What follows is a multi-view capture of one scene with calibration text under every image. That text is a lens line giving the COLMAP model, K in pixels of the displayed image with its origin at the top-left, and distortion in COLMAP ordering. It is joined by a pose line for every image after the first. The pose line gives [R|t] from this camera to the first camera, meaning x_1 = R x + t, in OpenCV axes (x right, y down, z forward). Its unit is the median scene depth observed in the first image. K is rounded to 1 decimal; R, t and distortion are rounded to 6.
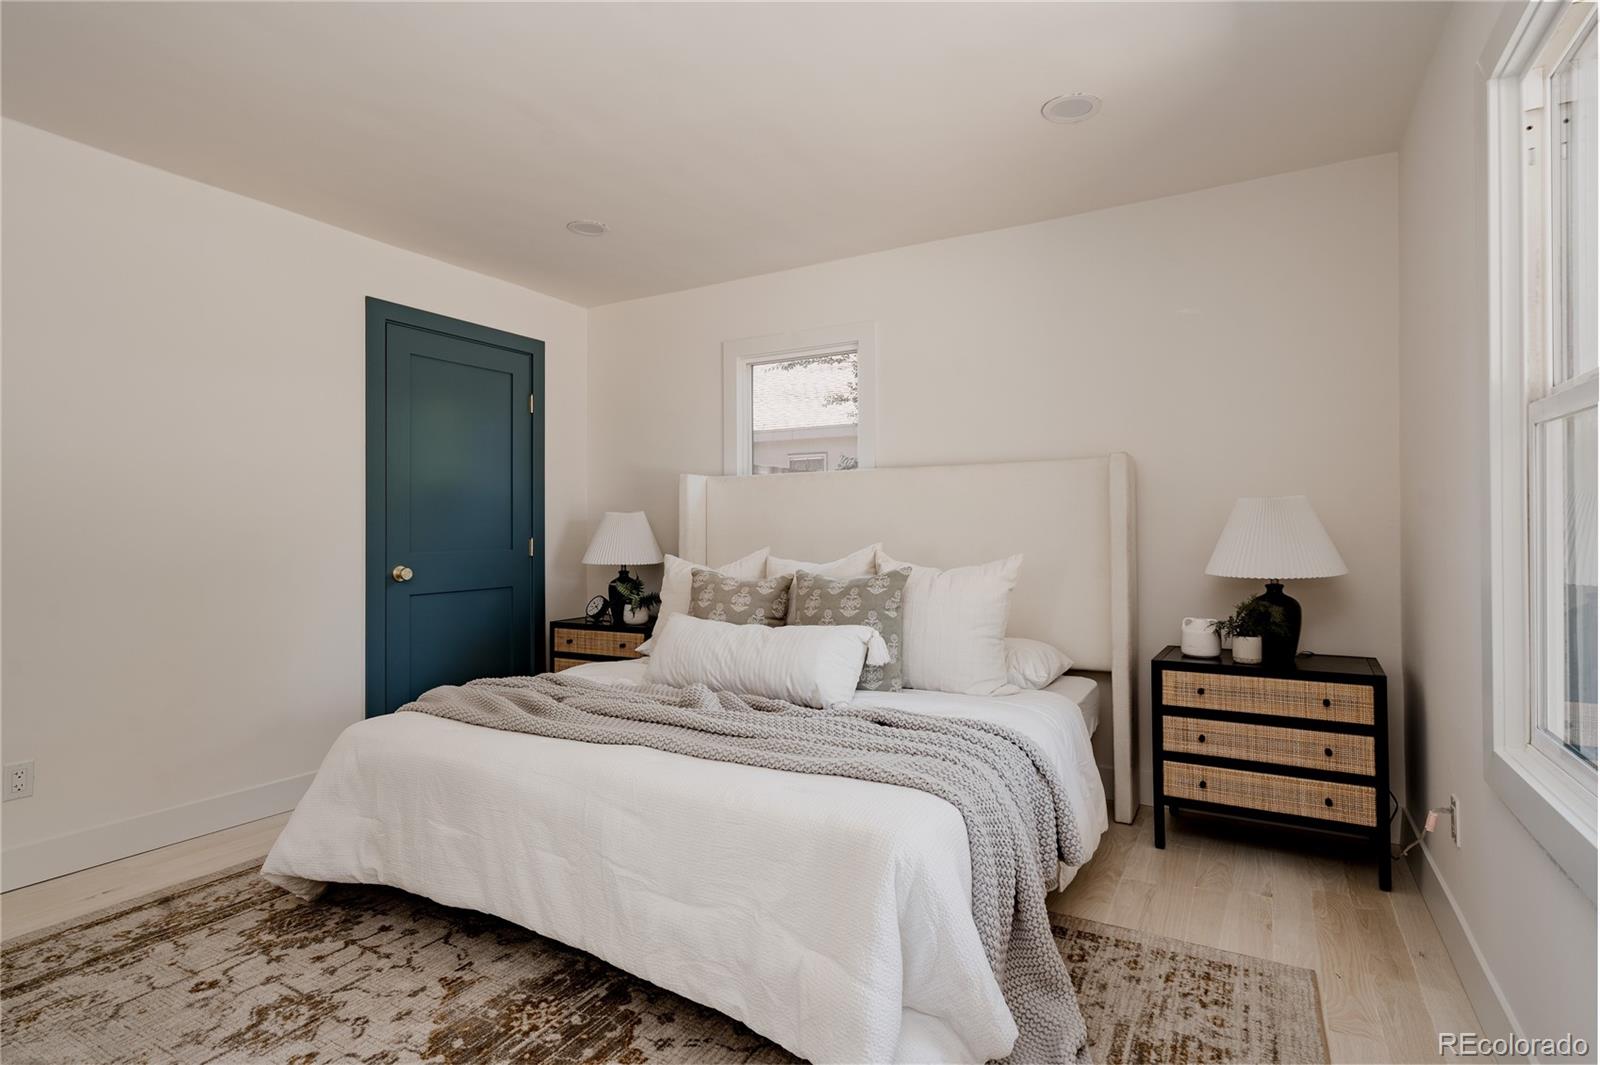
lens RADIAL K [[818.2, 0, 800.6], [0, 818.2, 525.8], [0, 0, 1]] dist [0.003229, 0.000772]
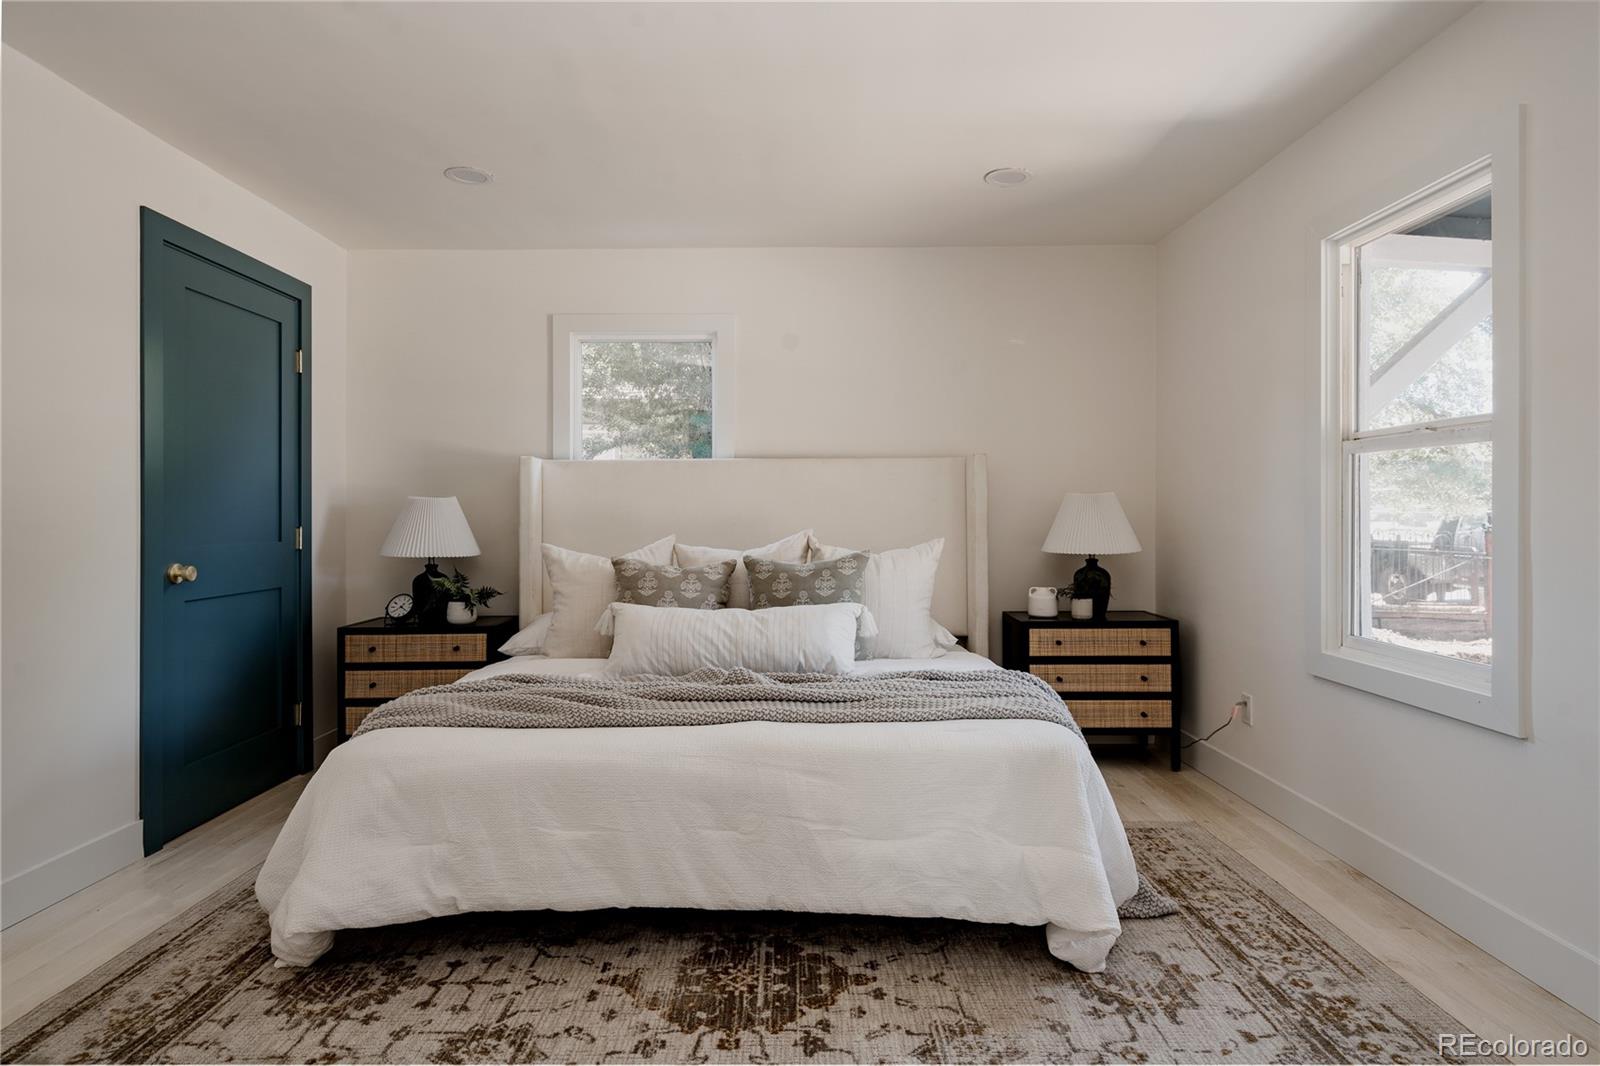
lens RADIAL K [[883.9, 0, 803.1], [0, 883.9, 520.5], [0, 0, 1]] dist [0.004495, 0.002592]
pose [[0.871358, 0.000501, 0.490647, -0.581815], [-0.003892, 0.999975, 0.005891, 0.002892], [-0.490631, -0.007043, 0.871339, -0.016864]]
